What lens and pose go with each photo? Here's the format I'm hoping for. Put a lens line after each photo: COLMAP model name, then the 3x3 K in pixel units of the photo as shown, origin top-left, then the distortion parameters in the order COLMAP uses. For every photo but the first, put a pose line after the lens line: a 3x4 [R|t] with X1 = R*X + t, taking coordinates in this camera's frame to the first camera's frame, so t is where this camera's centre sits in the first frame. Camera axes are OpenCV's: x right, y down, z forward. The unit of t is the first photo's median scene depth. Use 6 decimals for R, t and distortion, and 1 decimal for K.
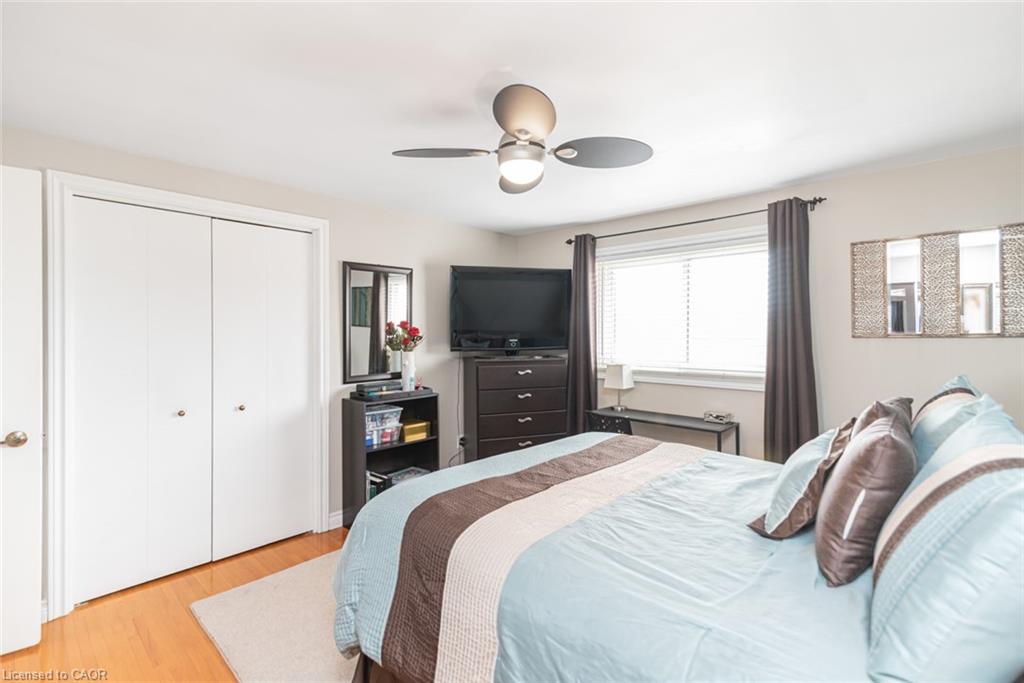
lens RADIAL K [[464.3, 0, 503.7], [0, 464.3, 339.8], [0, 0, 1]] dist [0.001926, -0.000132]
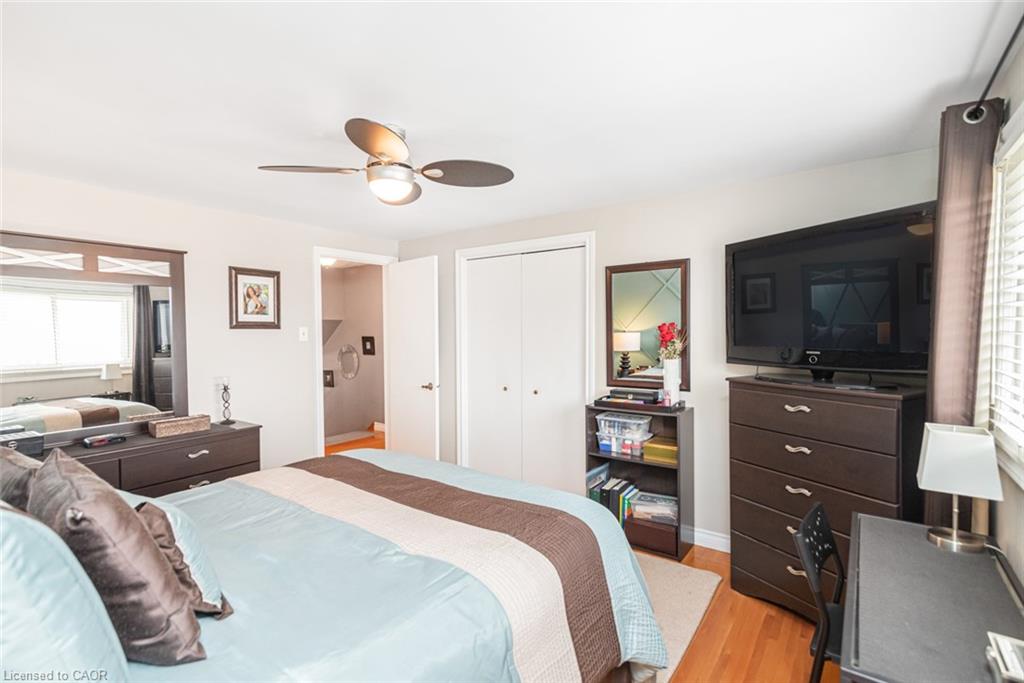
lens RADIAL K [[464.3, 0, 503.7], [0, 464.3, 339.8], [0, 0, 1]] dist [0.001926, -0.000132]
pose [[0.118602, 0.021783, -0.992703, 0.649688], [-0.008696, 0.999744, 0.020898, -0.026769], [0.992904, 0.006154, 0.118761, 0.650986]]
